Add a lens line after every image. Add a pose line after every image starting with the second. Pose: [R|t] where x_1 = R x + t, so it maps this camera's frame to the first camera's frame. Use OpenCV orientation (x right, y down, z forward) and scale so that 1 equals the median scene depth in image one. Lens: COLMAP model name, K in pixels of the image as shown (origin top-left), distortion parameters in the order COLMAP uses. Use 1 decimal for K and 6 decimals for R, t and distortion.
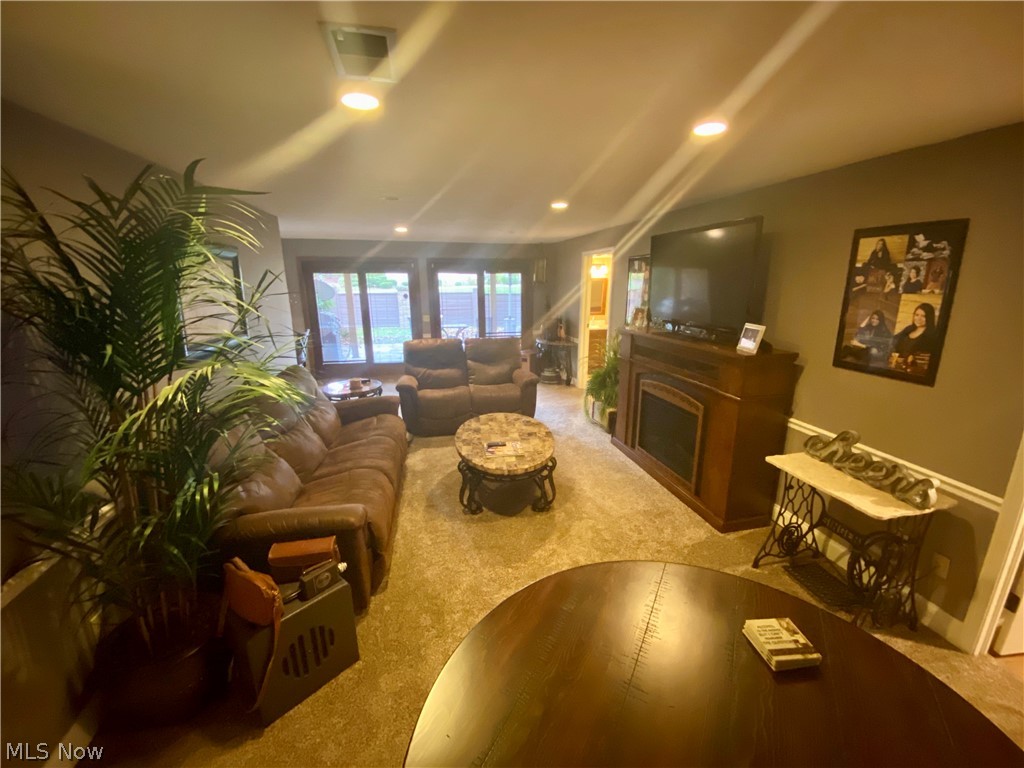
lens RADIAL K [[415.8, 0, 510.3], [0, 415.8, 383.6], [0, 0, 1]] dist [-0.005027, -0.005218]
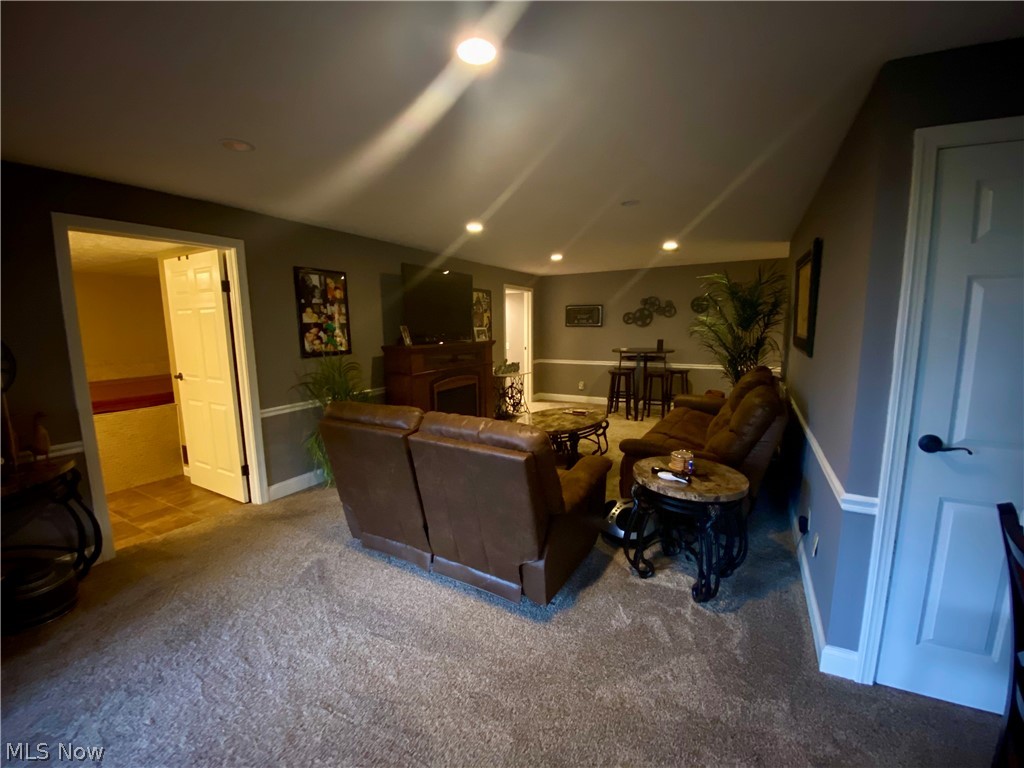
lens RADIAL K [[415.8, 0, 509.5], [0, 415.8, 382.7], [0, 0, 1]] dist [-0.005027, -0.005218]
pose [[-0.738415, -0.070968, 0.670601, -1.200305], [0.186706, 0.934055, 0.304436, -0.627863], [-0.647984, 0.350006, -0.676471, 3.092539]]
